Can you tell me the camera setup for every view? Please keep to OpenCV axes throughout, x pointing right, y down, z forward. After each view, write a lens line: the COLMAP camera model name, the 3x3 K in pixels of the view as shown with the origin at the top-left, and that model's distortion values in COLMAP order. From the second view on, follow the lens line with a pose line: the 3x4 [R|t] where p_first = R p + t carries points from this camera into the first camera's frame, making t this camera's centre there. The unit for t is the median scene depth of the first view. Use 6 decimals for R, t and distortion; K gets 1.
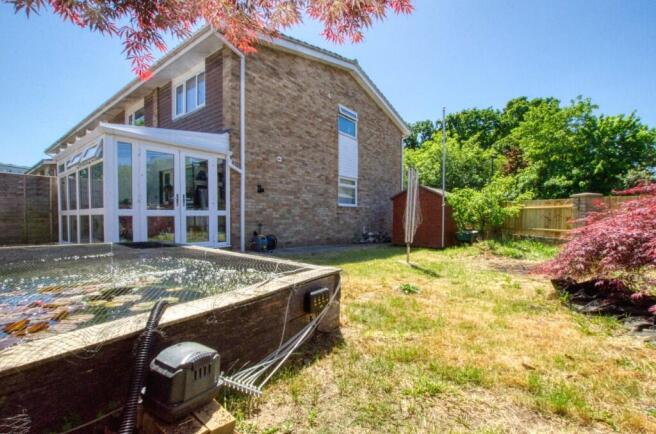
lens RADIAL K [[287.2, 0, 328.5], [0, 287.2, 220.7], [0, 0, 1]] dist [-0.034135, 0.005434]
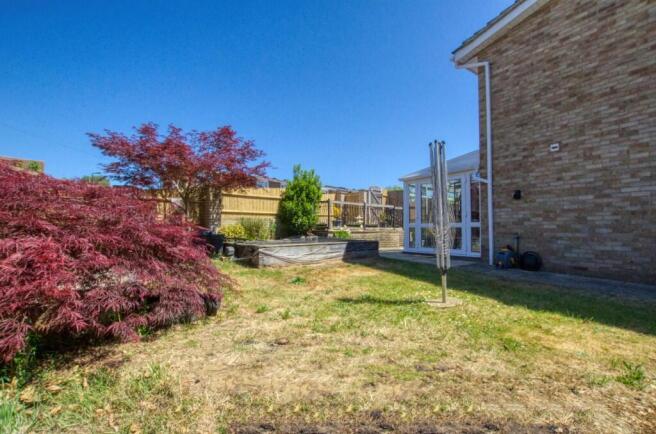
lens RADIAL K [[287.2, 0, 328.3], [0, 287.2, 217.1], [0, 0, 1]] dist [-0.034135, 0.005434]
pose [[-0.321618, -0.032561, -0.946309, 0.683154], [-0.011000, 0.999470, -0.030652, -0.013993], [0.946805, 0.000551, -0.321806, 0.704305]]
